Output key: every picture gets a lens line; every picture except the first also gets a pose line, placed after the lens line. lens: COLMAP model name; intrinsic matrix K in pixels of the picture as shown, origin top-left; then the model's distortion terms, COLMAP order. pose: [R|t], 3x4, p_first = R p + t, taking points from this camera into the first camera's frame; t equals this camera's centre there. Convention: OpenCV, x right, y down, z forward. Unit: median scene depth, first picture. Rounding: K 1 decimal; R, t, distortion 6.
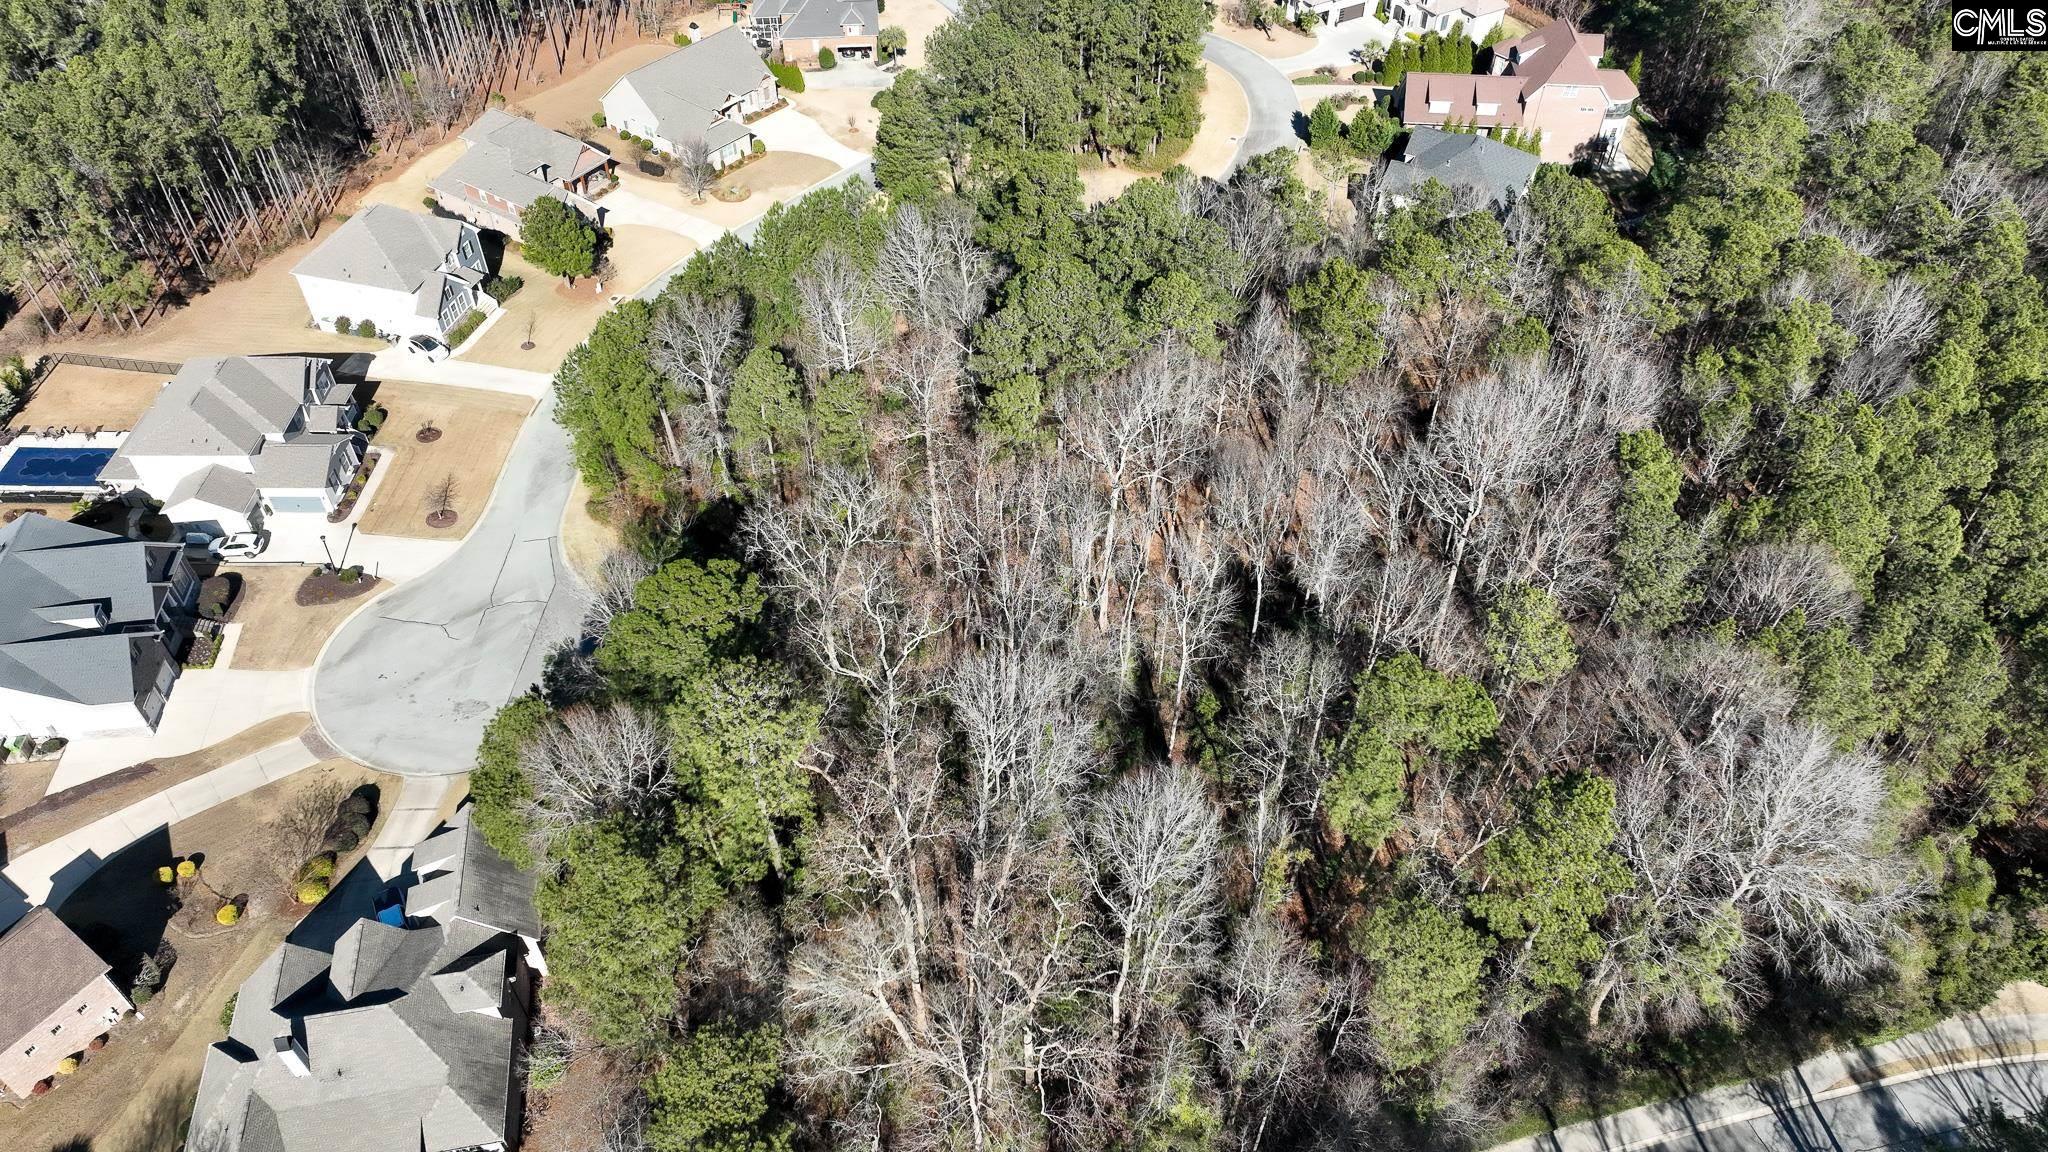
lens RADIAL K [[1475.8, 0, 1022.4], [0, 1475.8, 570.3], [0, 0, 1]] dist [-0.002029, 0.021513]
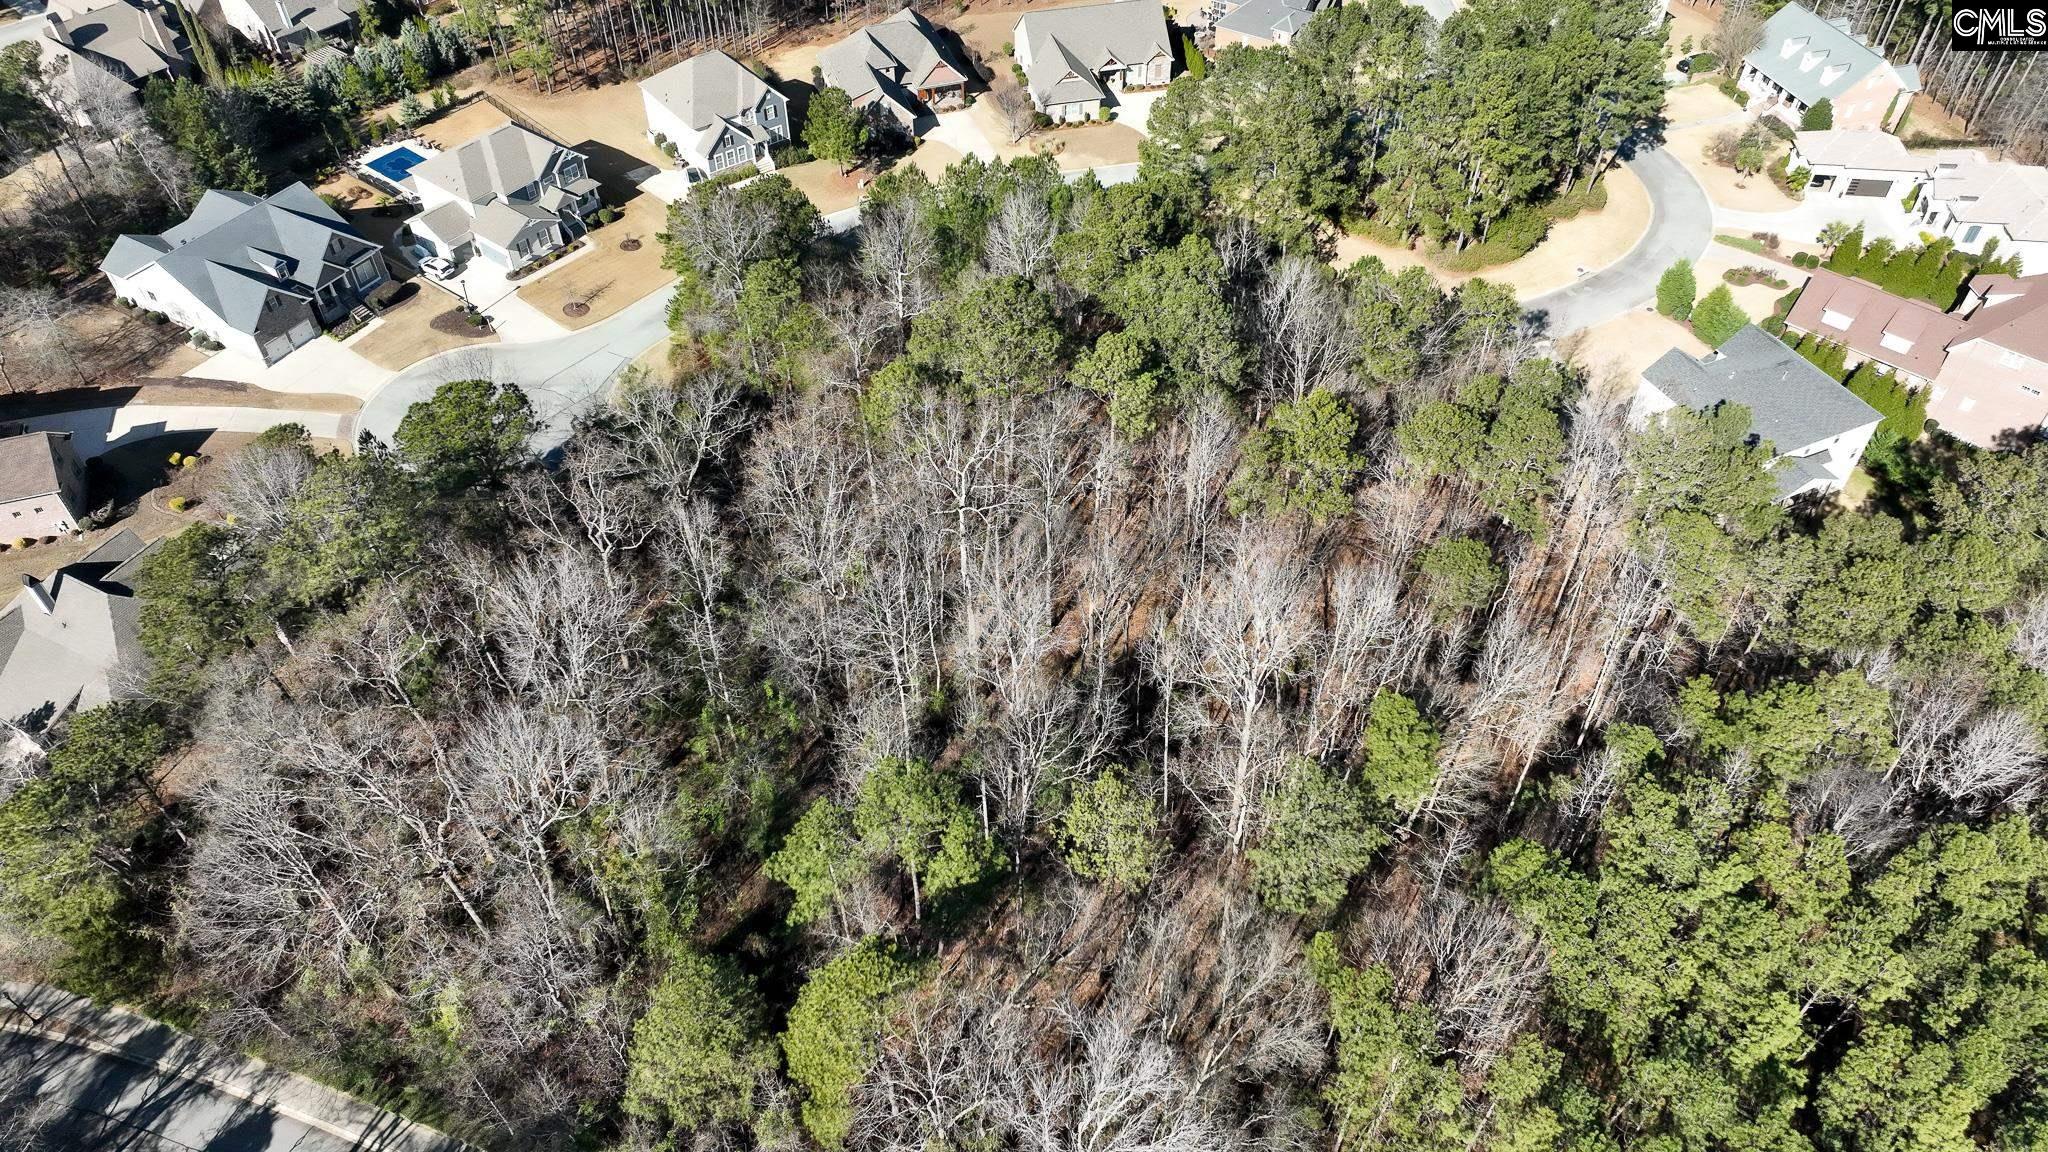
lens RADIAL K [[1475.8, 0, 1019.6], [0, 1475.8, 562.6], [0, 0, 1]] dist [-0.002029, 0.021513]
pose [[0.792712, 0.426597, -0.435457, 0.488478], [-0.424533, 0.898966, 0.107849, -0.133195], [0.437469, 0.099373, 0.893726, 0.138287]]
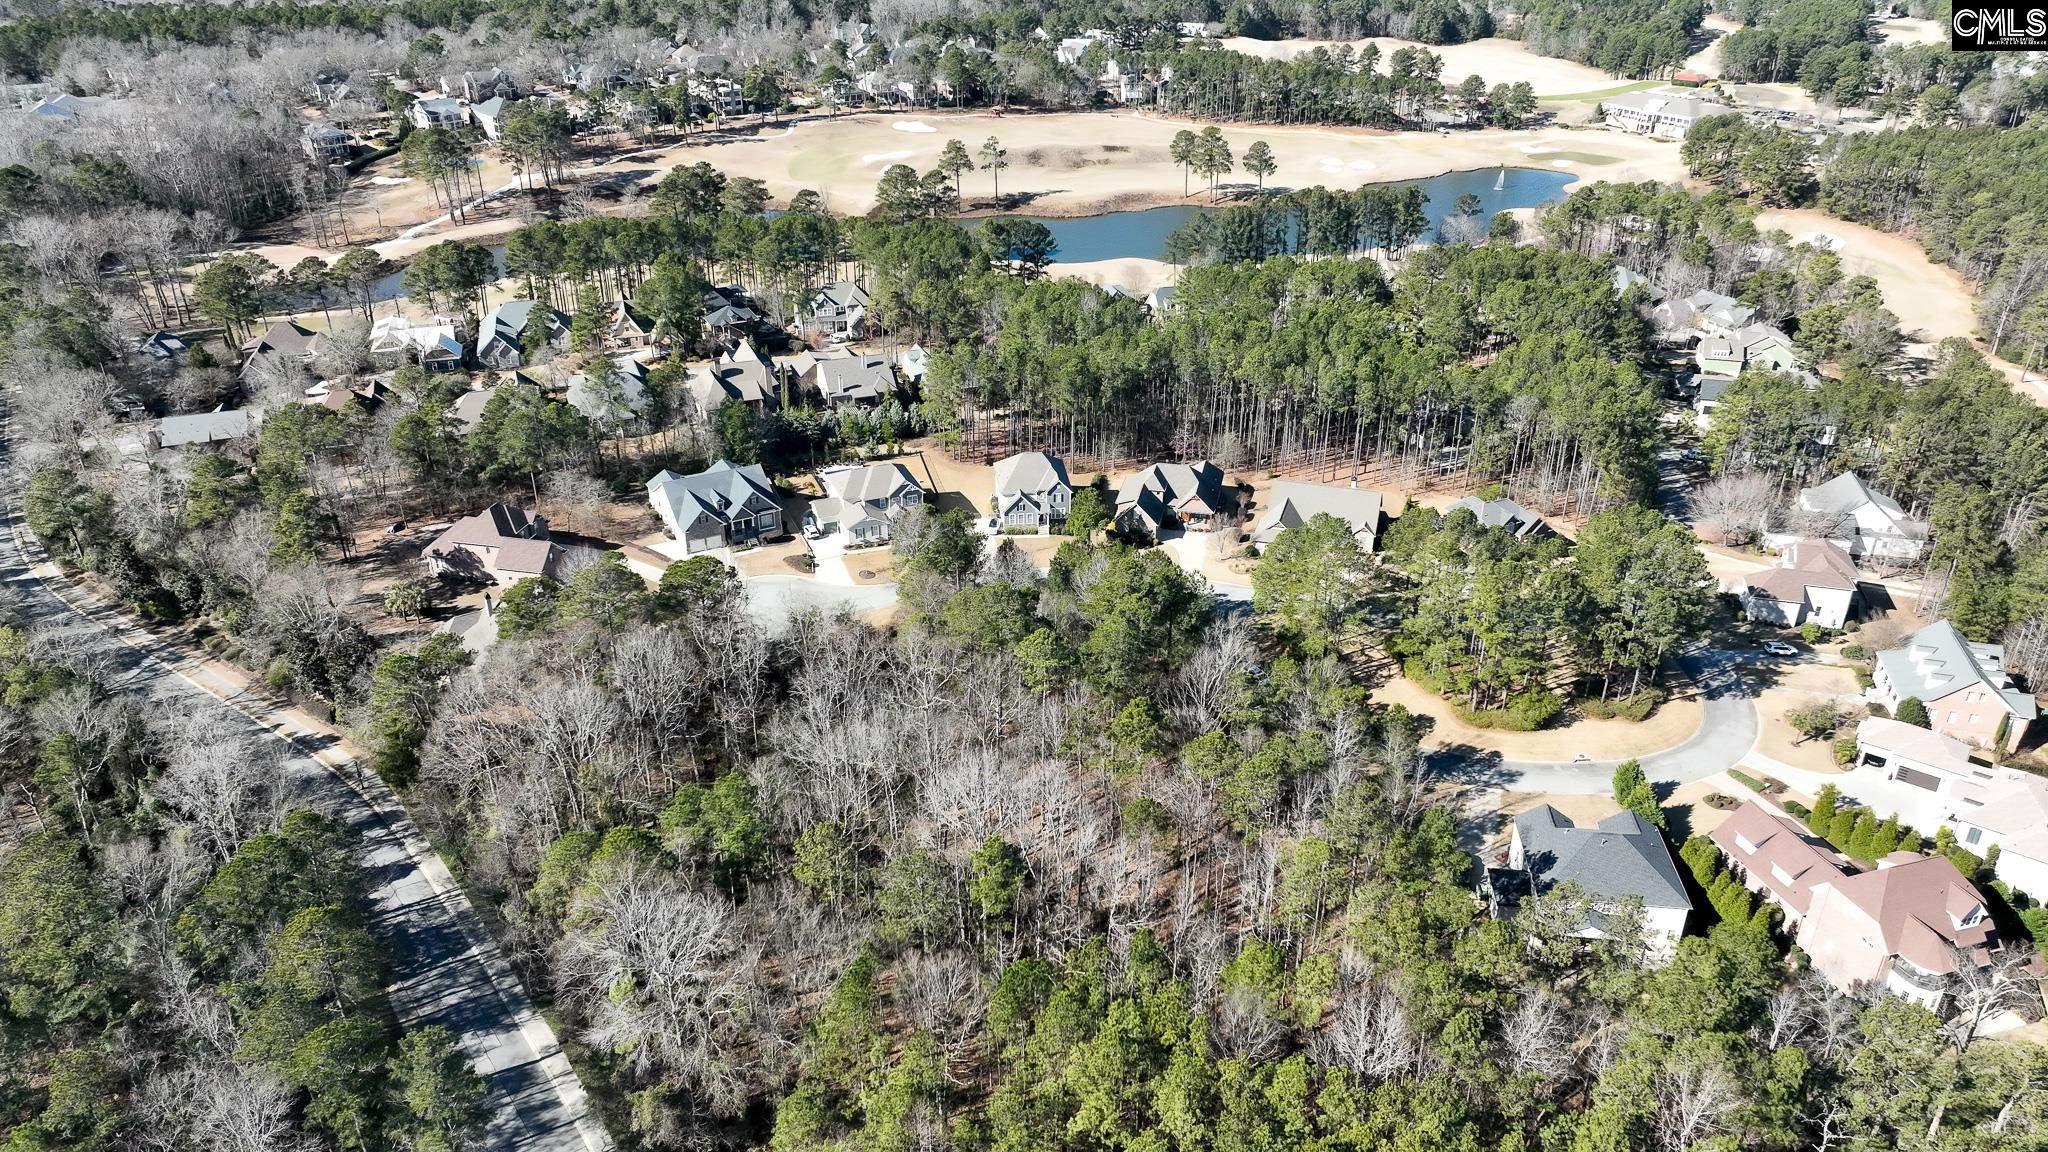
lens RADIAL K [[1475.8, 0, 1002.3], [0, 1475.8, 514.8], [0, 0, 1]] dist [-0.002029, 0.021513]
pose [[0.350938, 0.387935, -0.852261, 1.196068], [-0.652230, 0.754323, 0.074785, -0.340603], [0.671892, 0.529625, 0.517744, 0.150029]]
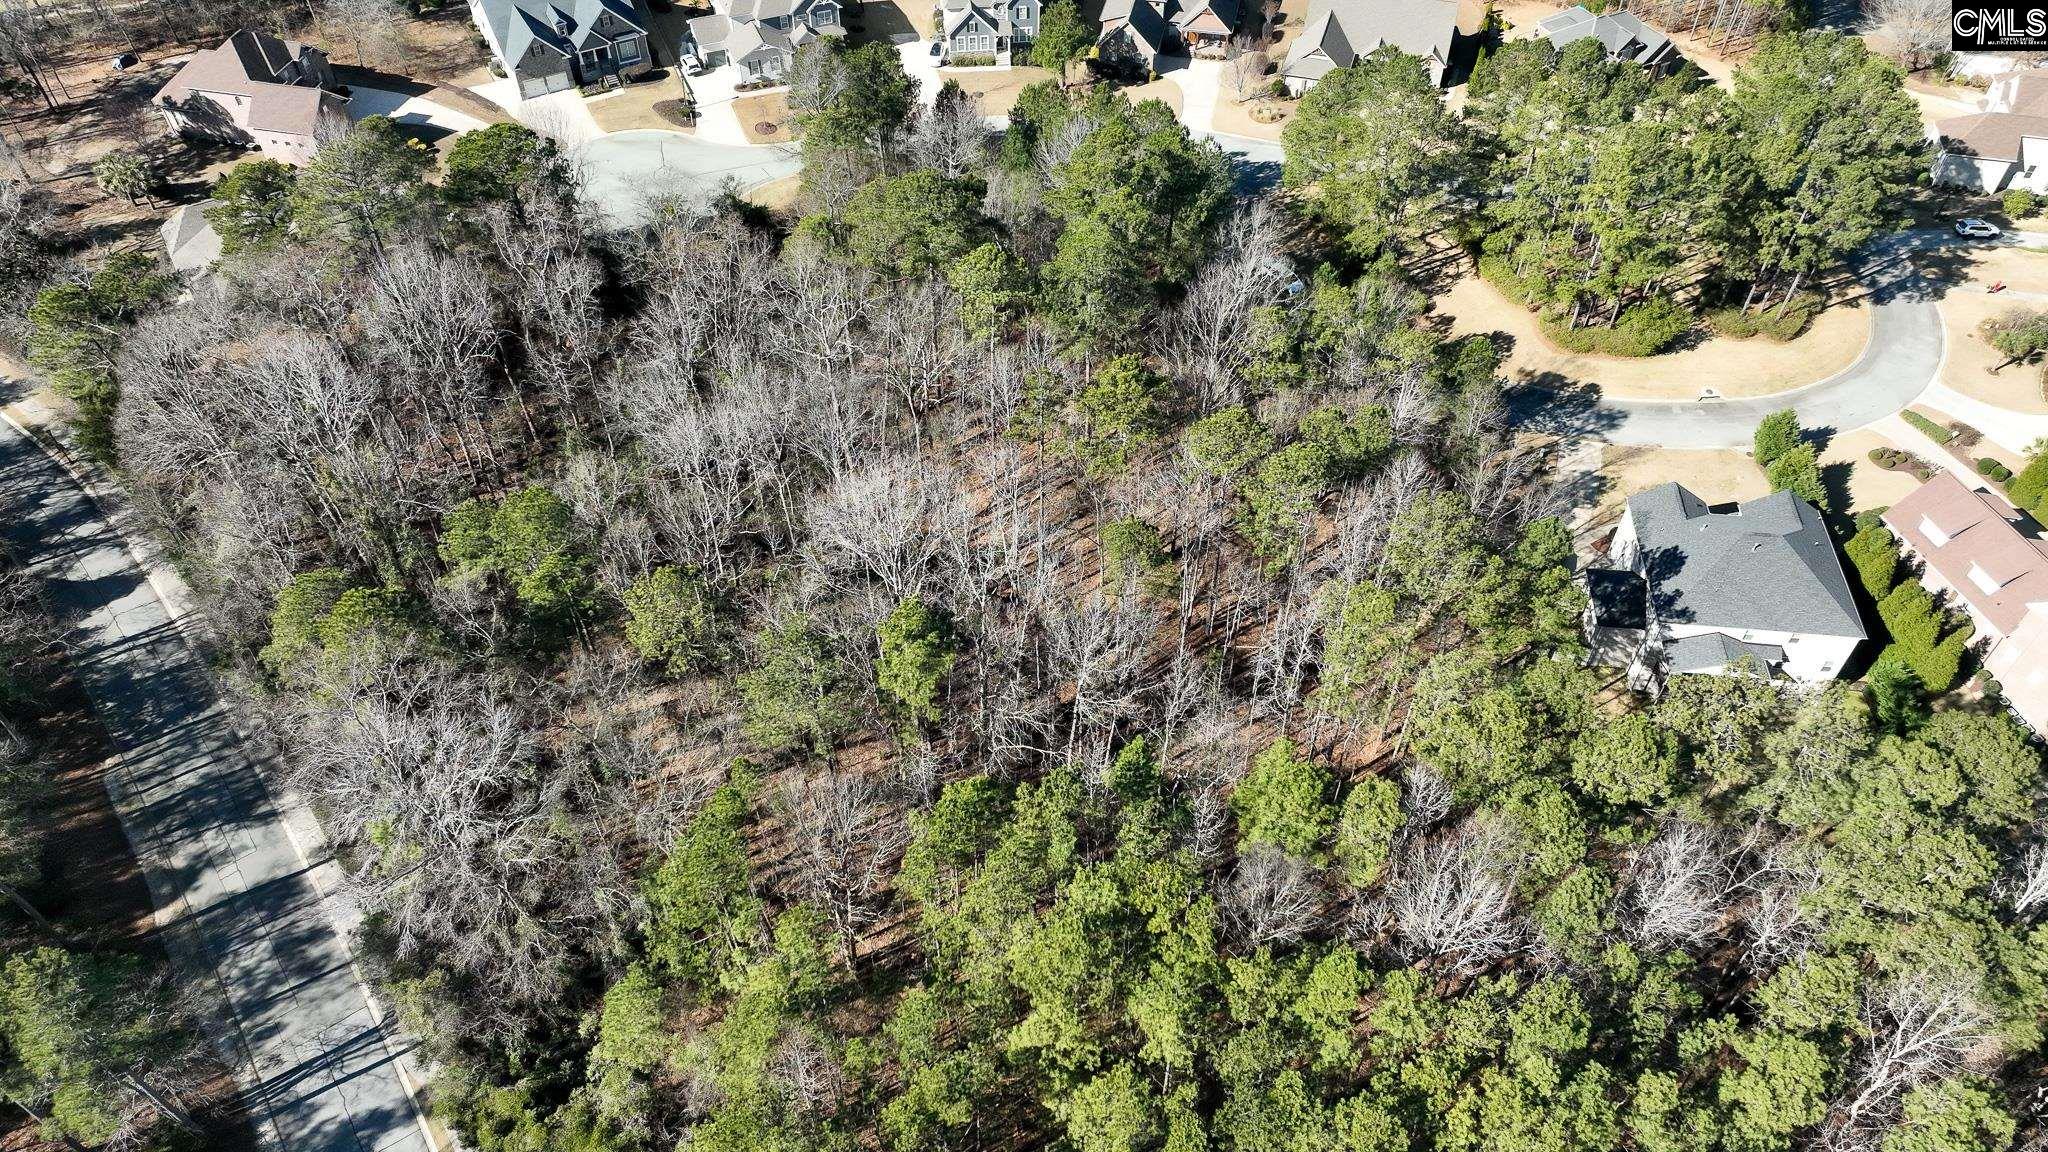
lens RADIAL K [[1475.8, 0, 1006.4], [0, 1475.8, 557.5], [0, 0, 1]] dist [-0.002029, 0.021513]
pose [[0.365519, 0.667520, -0.648701, 0.838586], [-0.649523, 0.682113, 0.335920, -0.371444], [0.666721, 0.298561, 0.682895, 0.359146]]
